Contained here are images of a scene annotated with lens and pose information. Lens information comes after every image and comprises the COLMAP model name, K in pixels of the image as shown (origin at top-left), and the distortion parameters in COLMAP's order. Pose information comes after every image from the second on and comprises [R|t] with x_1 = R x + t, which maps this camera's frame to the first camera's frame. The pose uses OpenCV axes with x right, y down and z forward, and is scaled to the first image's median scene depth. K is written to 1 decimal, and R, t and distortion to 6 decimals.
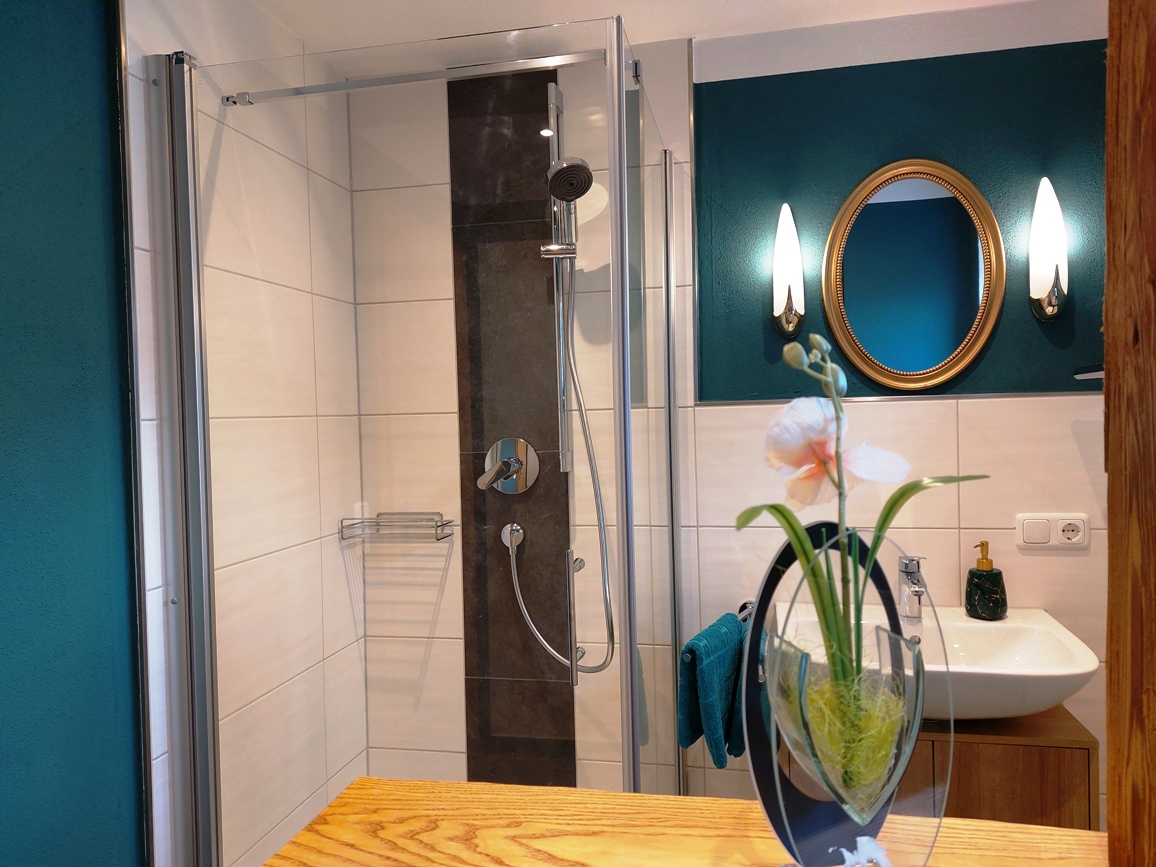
lens RADIAL K [[828.1, 0, 572.3], [0, 828.1, 432.6], [0, 0, 1]] dist [0.072112, -0.087072]
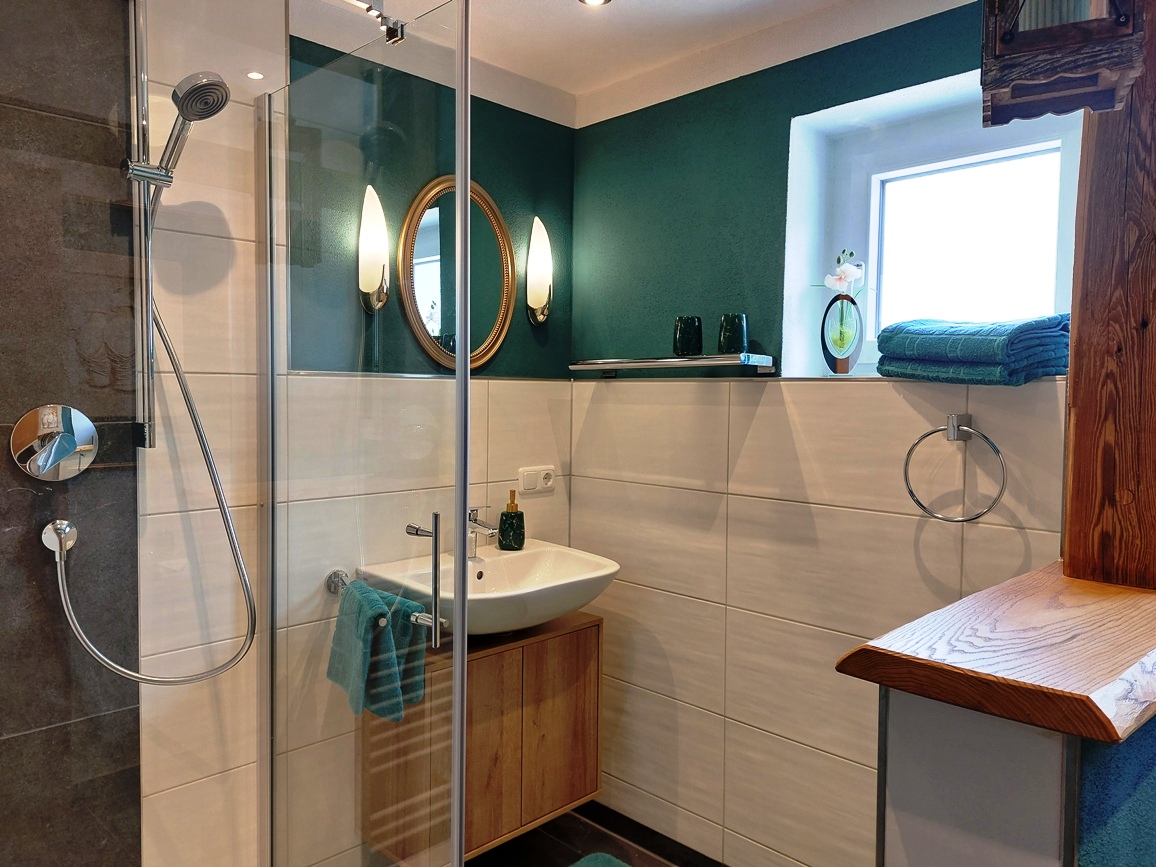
lens RADIAL K [[828.1, 0, 597.2], [0, 828.1, 422.8], [0, 0, 1]] dist [0.072112, -0.087072]
pose [[0.522427, -0.002109, 0.852682, -0.526002], [-0.008395, 0.999936, 0.007617, 0.013910], [-0.852643, -0.011138, 0.522375, 0.215898]]
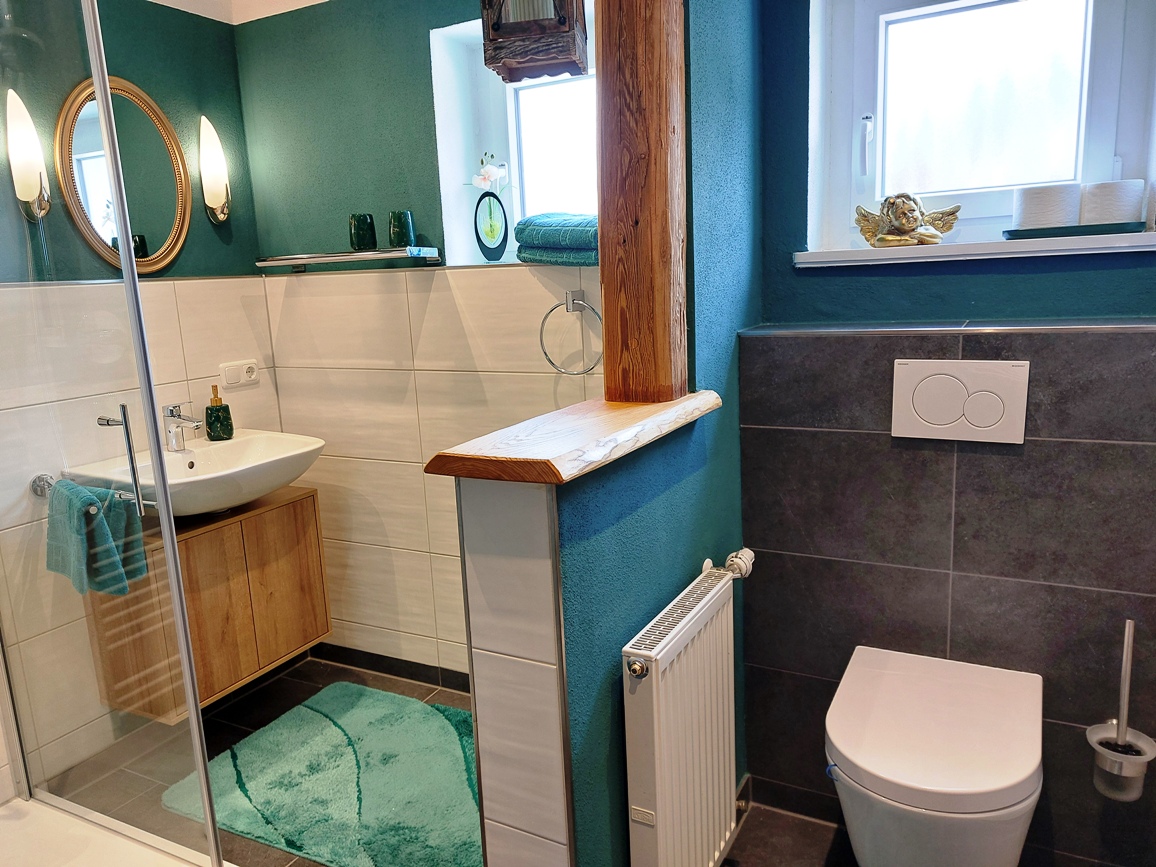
lens RADIAL K [[828.1, 0, 586.4], [0, 828.1, 436.5], [0, 0, 1]] dist [0.072112, -0.087072]
pose [[0.257944, -0.177588, 0.949699, -0.670752], [0.057358, 0.984043, 0.168431, 0.014859], [-0.964456, 0.011027, 0.264014, 0.040829]]
